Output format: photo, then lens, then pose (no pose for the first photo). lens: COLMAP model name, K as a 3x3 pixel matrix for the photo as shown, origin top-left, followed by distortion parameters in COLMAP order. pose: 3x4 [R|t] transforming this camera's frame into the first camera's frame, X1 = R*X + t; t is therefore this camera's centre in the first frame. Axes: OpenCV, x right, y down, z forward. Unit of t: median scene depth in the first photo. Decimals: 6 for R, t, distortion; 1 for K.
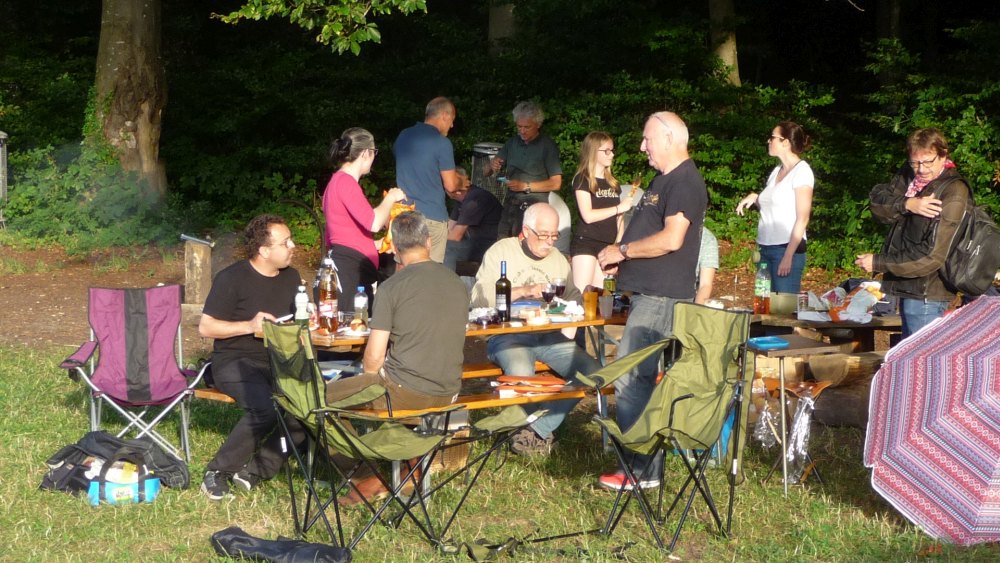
lens RADIAL K [[3180.0, 0, 500.0], [0, 3180.0, 281.5], [0, 0, 1]] dist [0.032796, 0.105574]
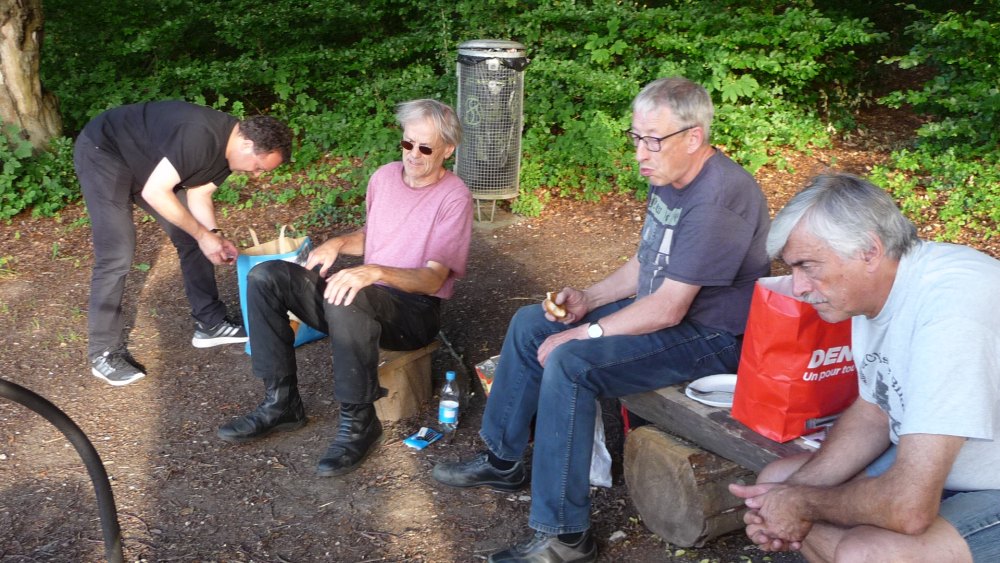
lens RADIAL K [[1013.7, 0, 500.0], [0, 1013.7, 281.5], [0, 0, 1]] dist [-0.047982, 0.035402]
pose [[0.988325, -0.104287, 0.111075, -0.025313], [0.080964, 0.977064, 0.196956, -0.032910], [-0.129068, -0.185663, 0.974100, 0.727011]]
